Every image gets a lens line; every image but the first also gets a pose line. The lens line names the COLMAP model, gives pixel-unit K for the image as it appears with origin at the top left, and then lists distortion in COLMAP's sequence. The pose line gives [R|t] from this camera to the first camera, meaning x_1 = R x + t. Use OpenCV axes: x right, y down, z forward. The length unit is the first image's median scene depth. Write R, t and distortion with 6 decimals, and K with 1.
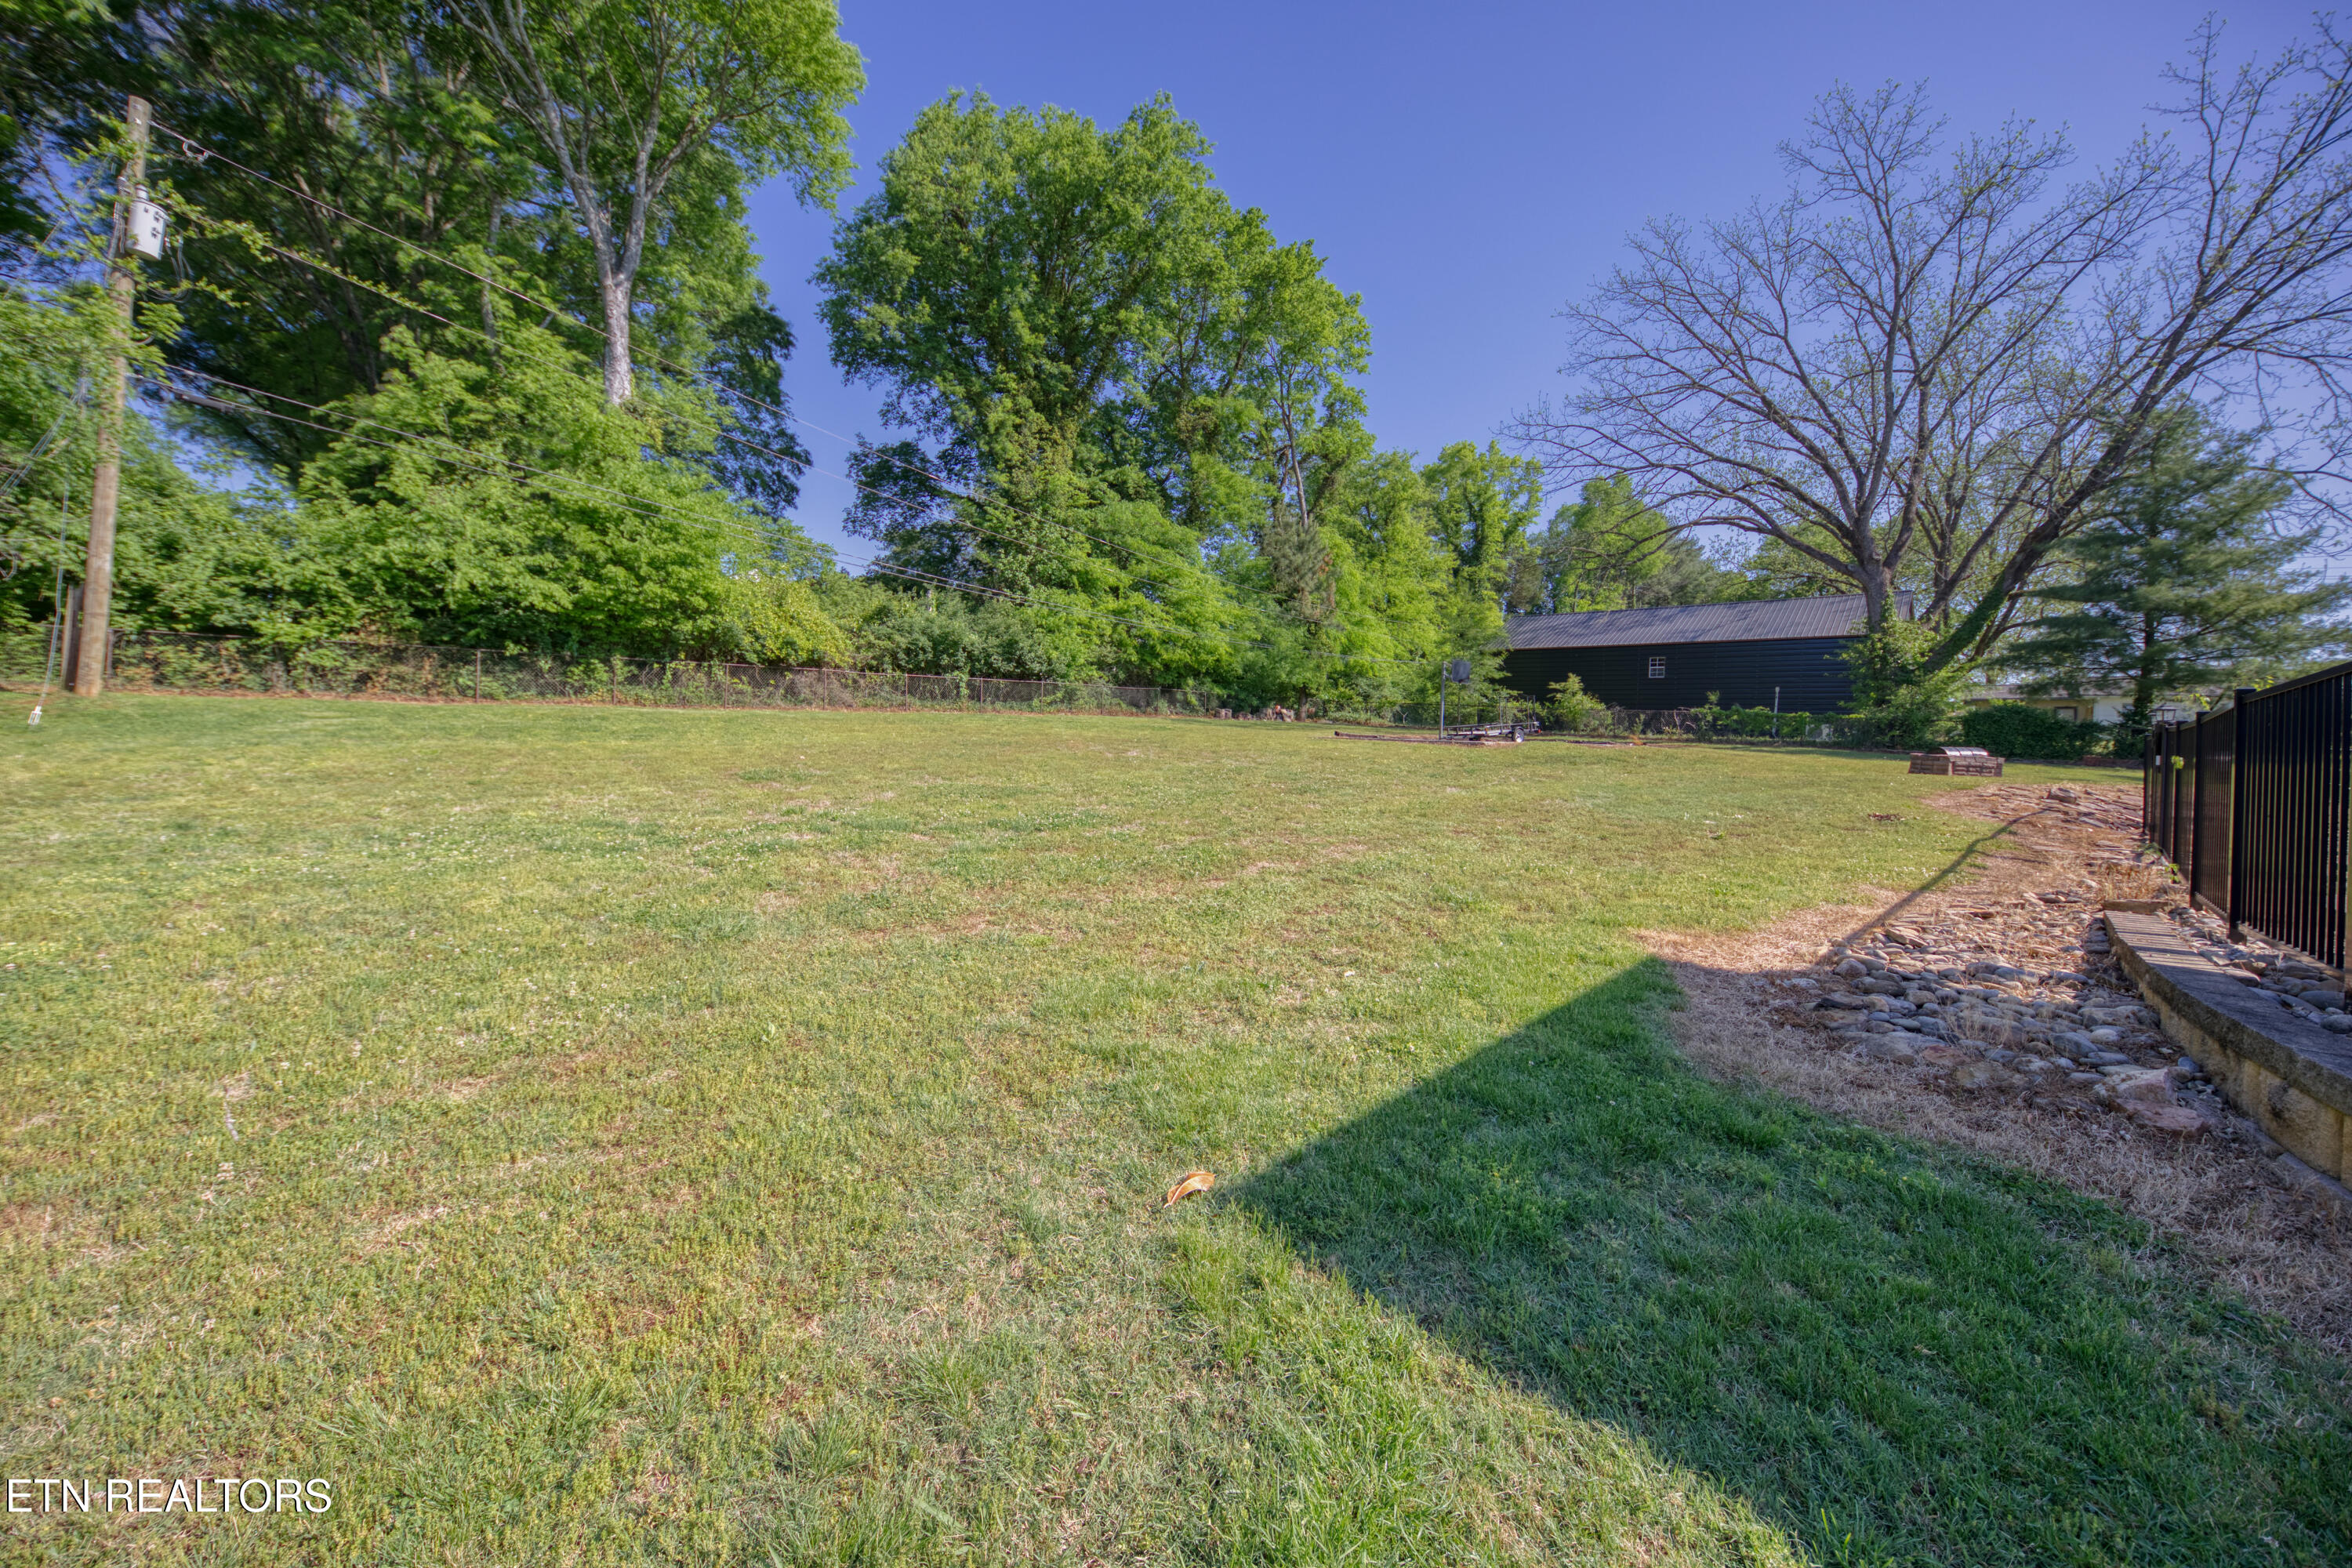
lens RADIAL K [[853.1, 0, 1187.8], [0, 853.1, 759.4], [0, 0, 1]] dist [0.003574, -0.003185]
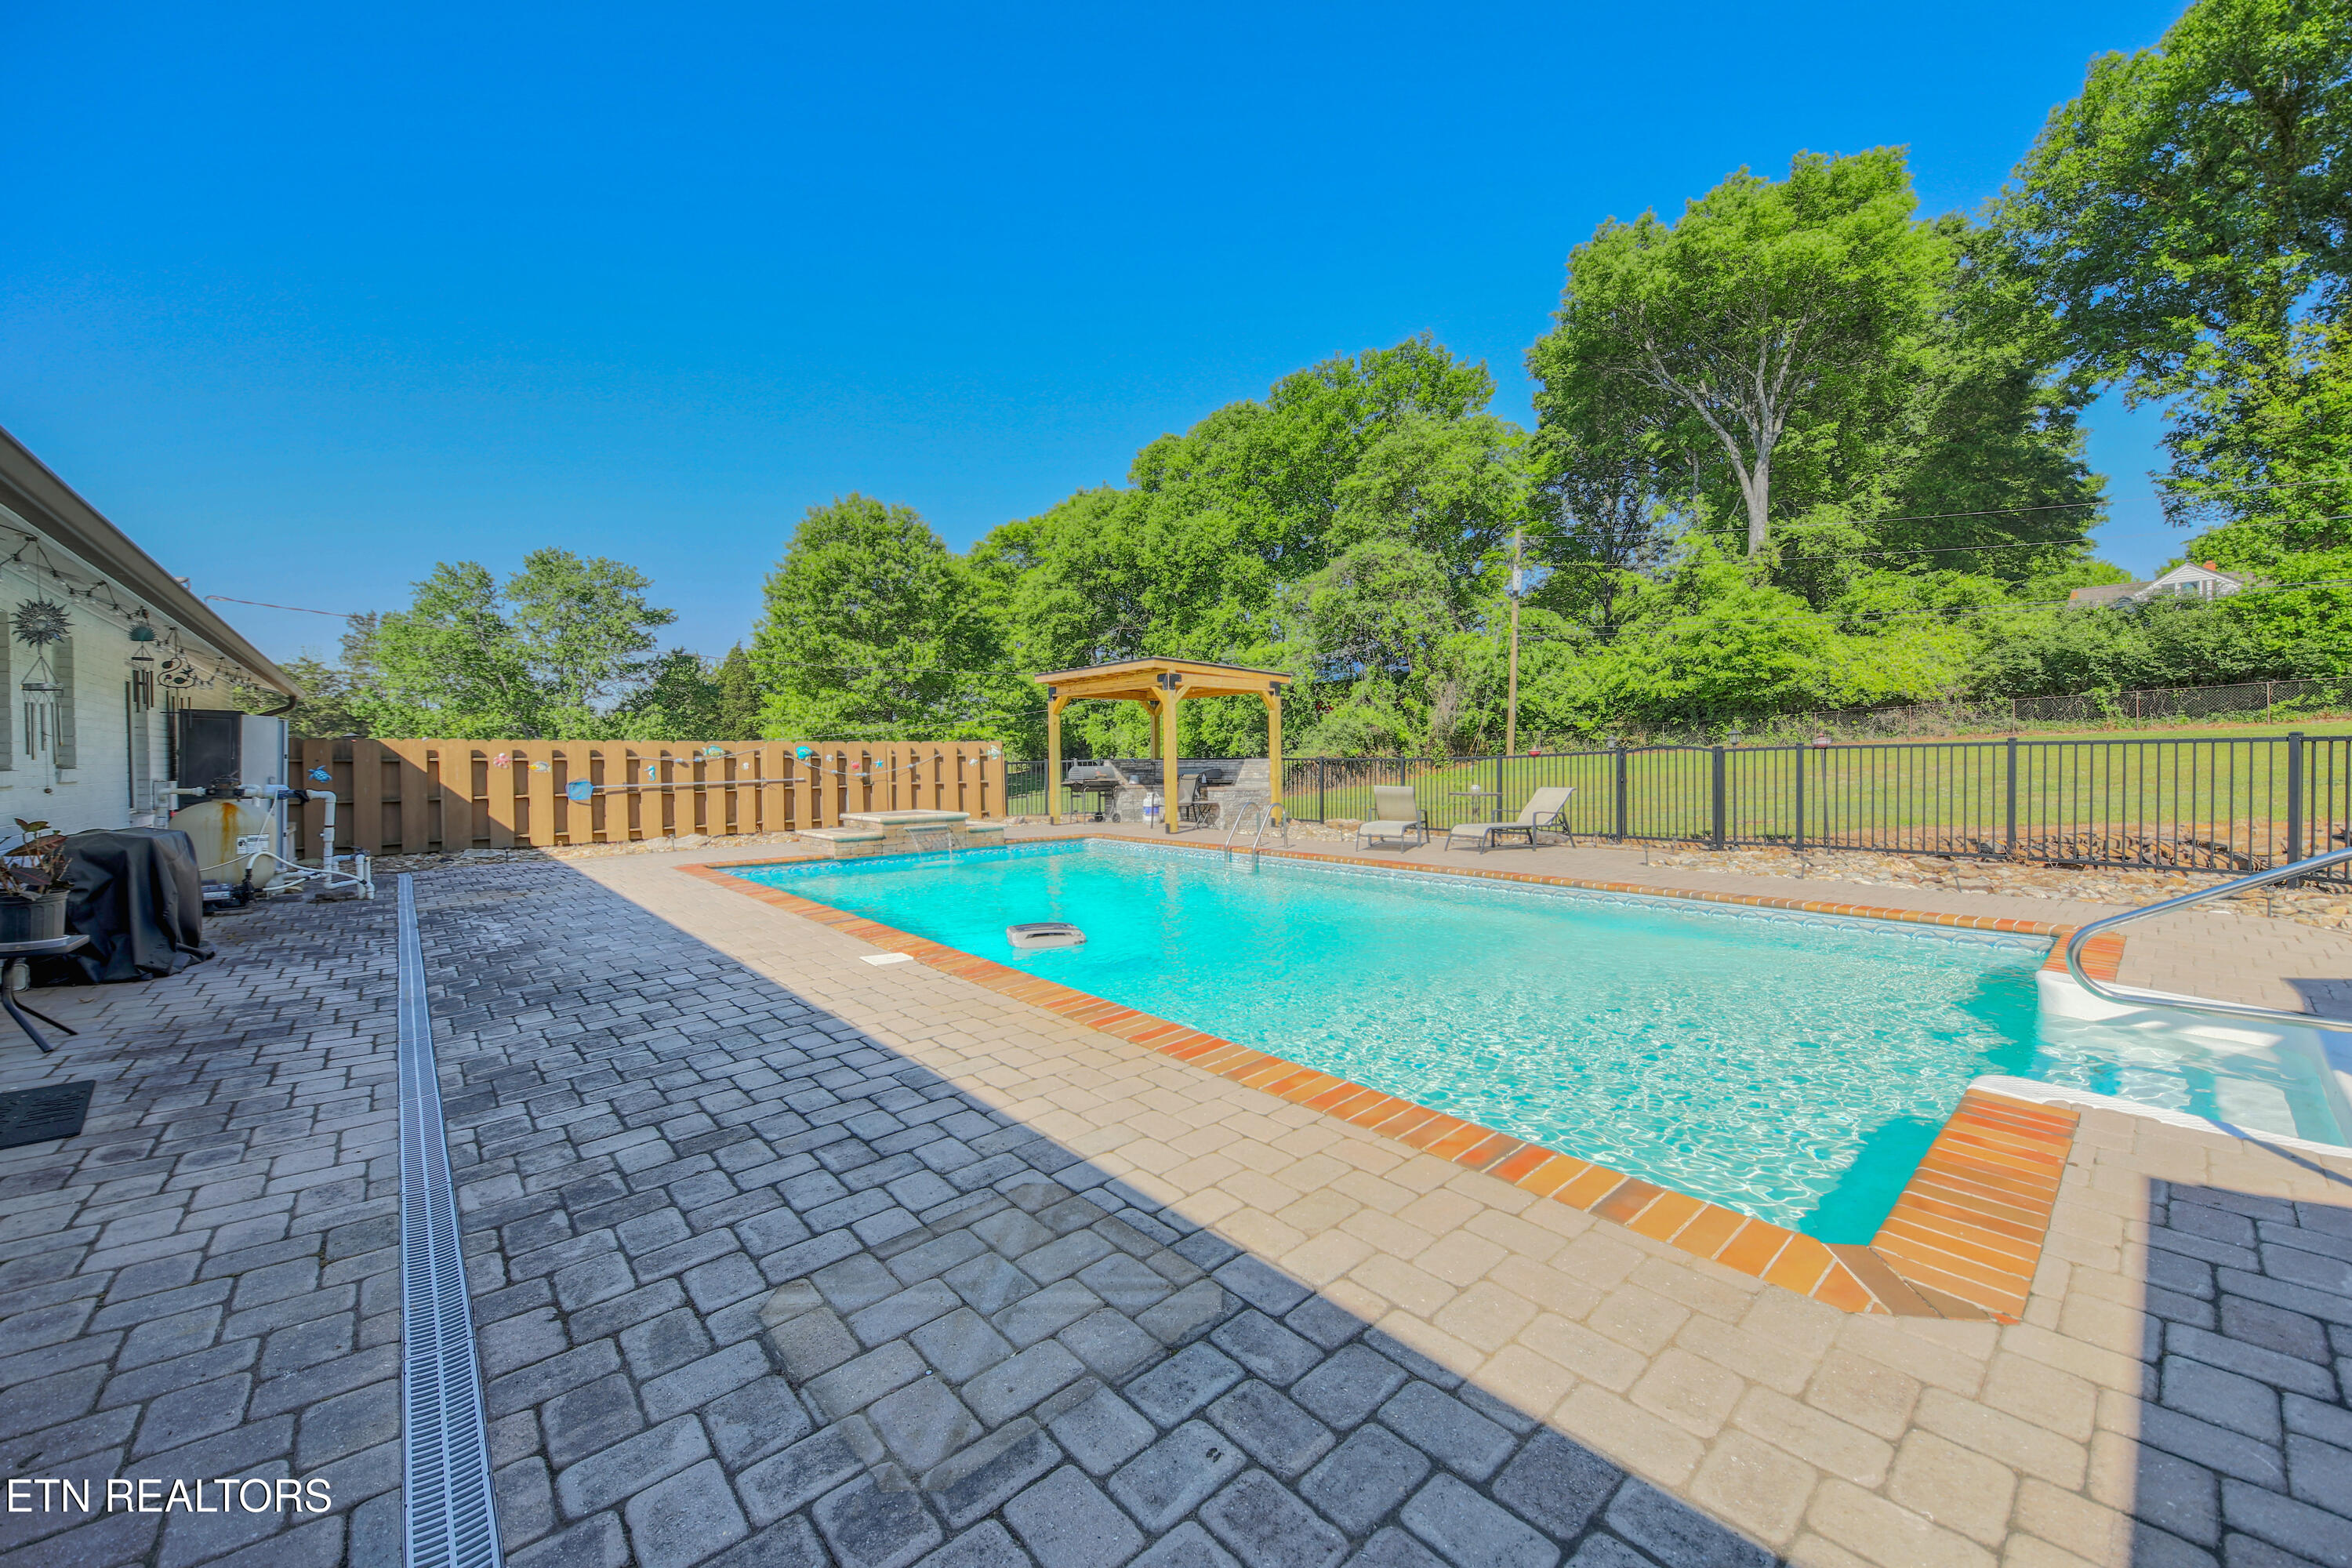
lens RADIAL K [[853.1, 0, 1190.8], [0, 853.1, 762.7], [0, 0, 1]] dist [0.003574, -0.003185]
pose [[-0.055933, -0.028930, -0.998015, 0.732195], [-0.001182, 0.999581, -0.028909, 0.005203], [0.998434, -0.000438, -0.055944, 0.085859]]
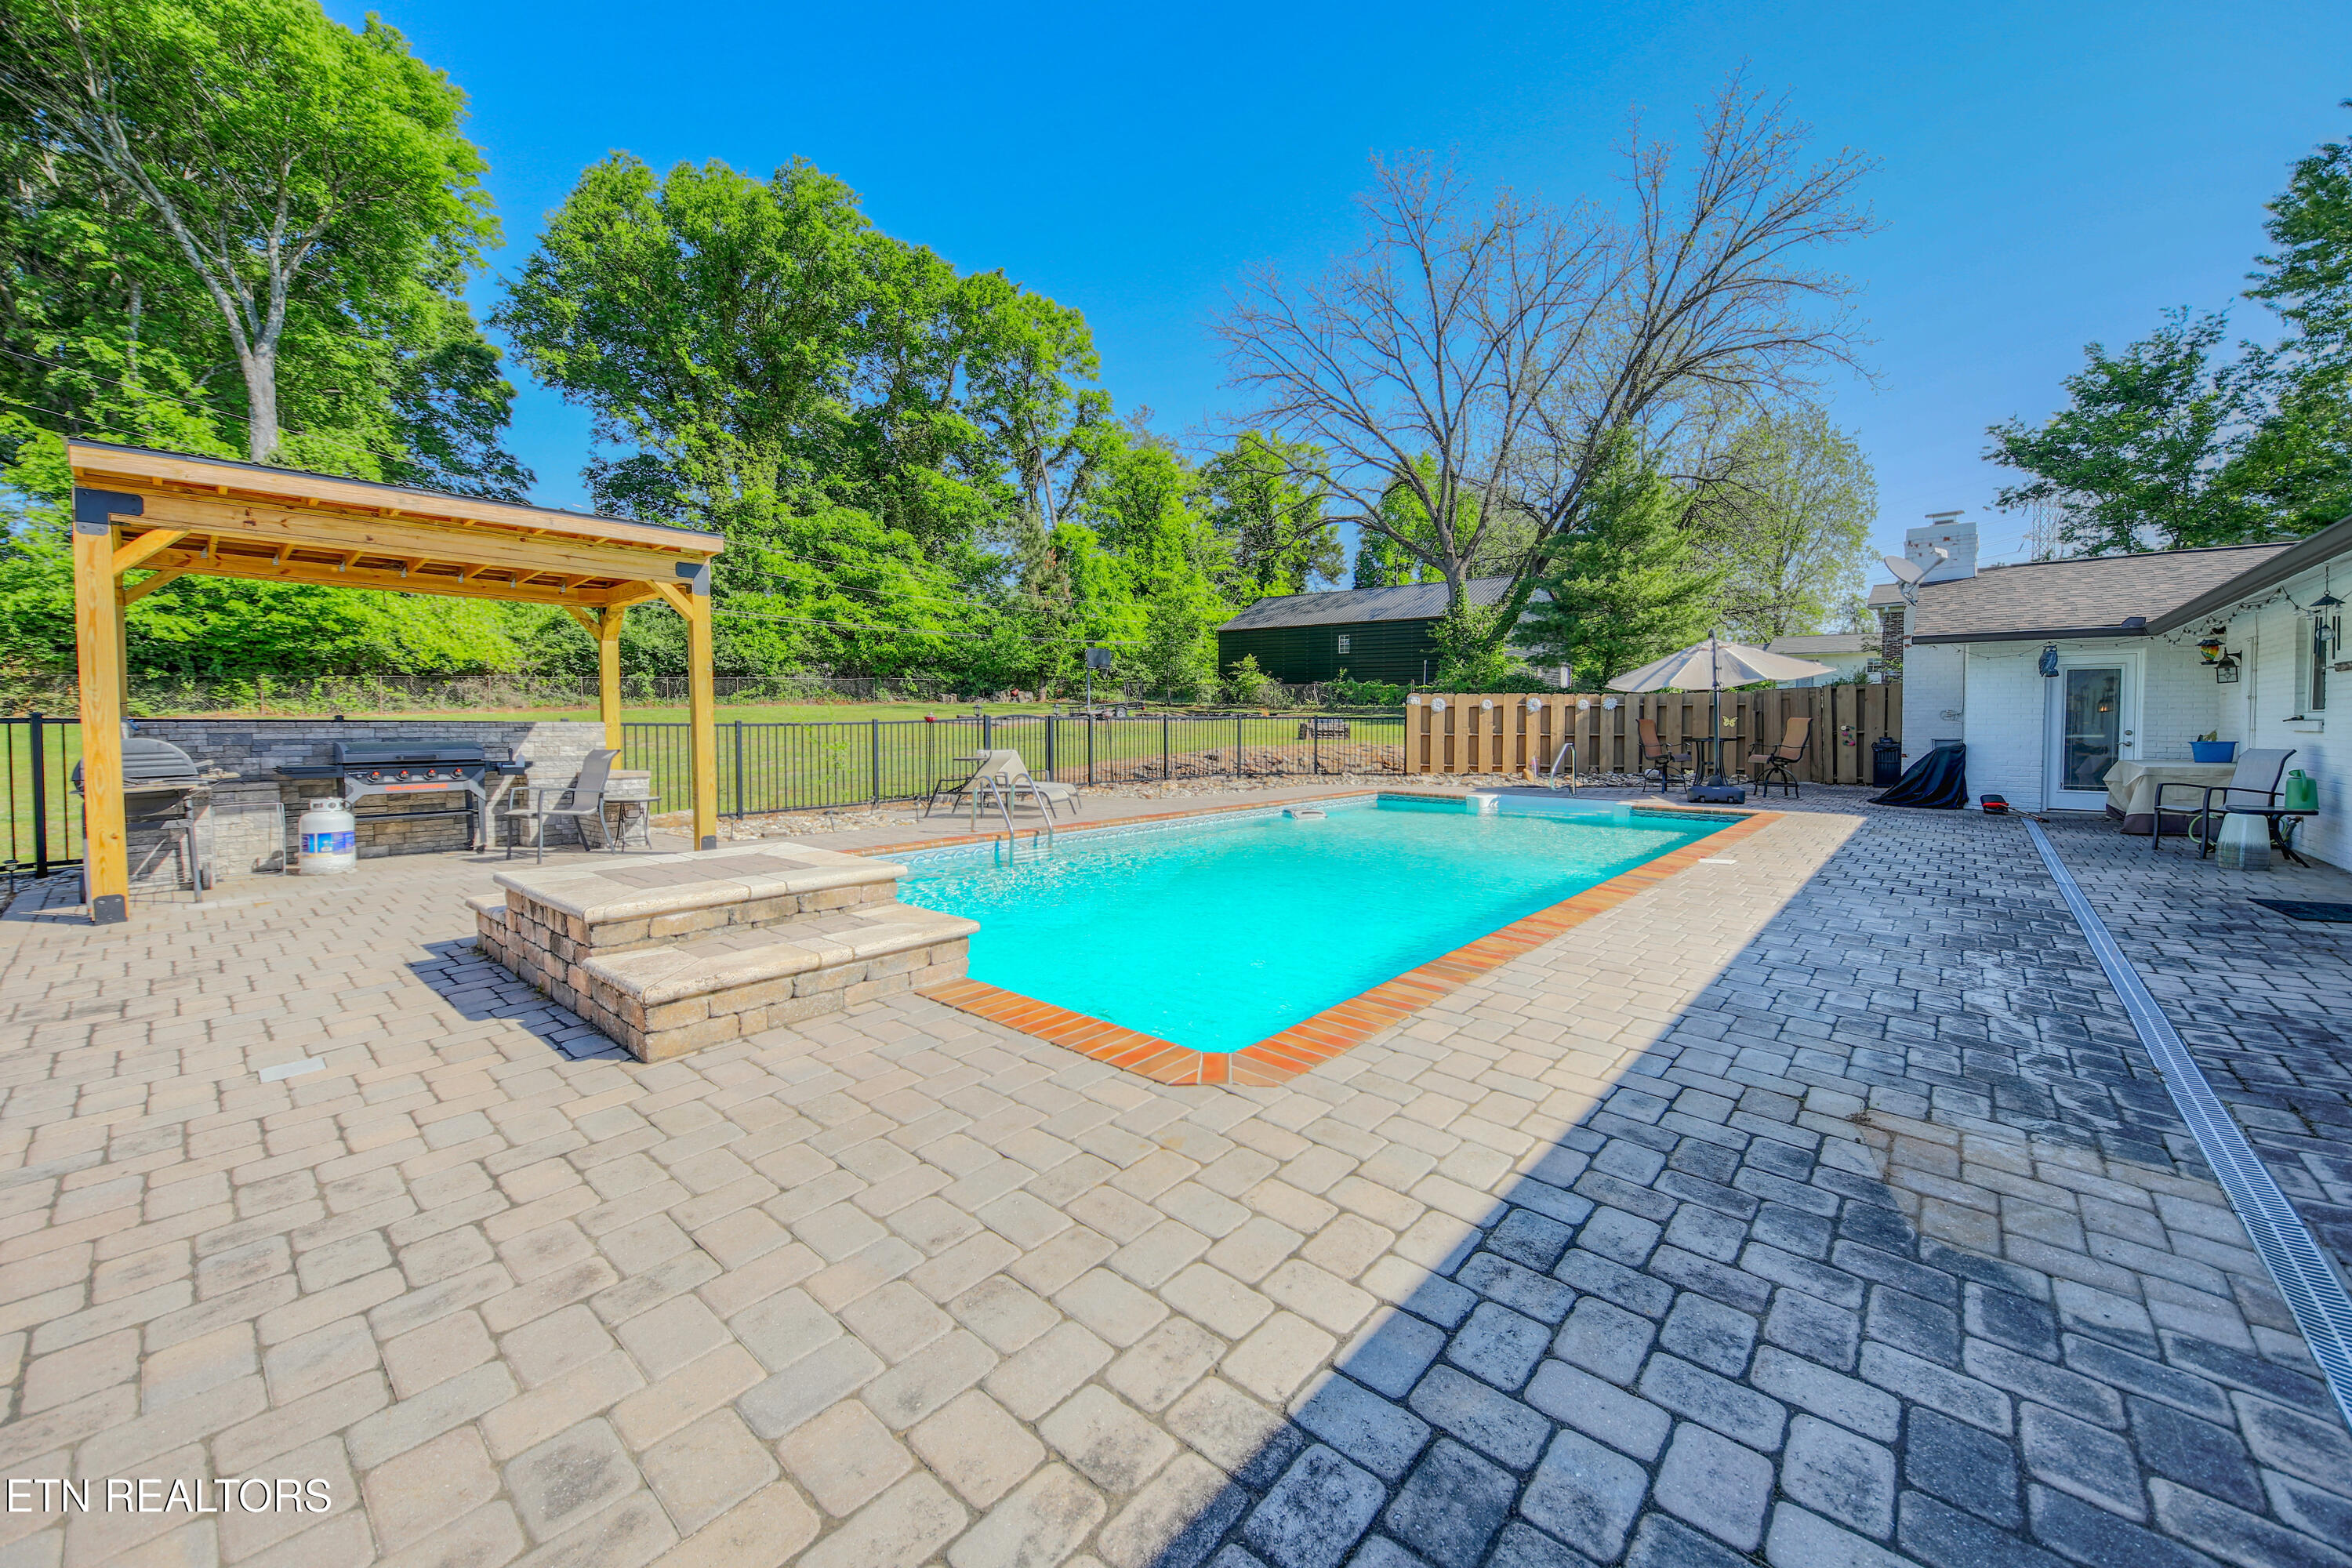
lens RADIAL K [[853.1, 0, 1185.2], [0, 853.1, 744.5], [0, 0, 1]] dist [0.003574, -0.003185]
pose [[0.997665, -0.035791, 0.058176, 0.407023], [0.034766, 0.999224, 0.018534, -0.003244], [-0.058794, -0.016468, 0.998134, -0.183884]]
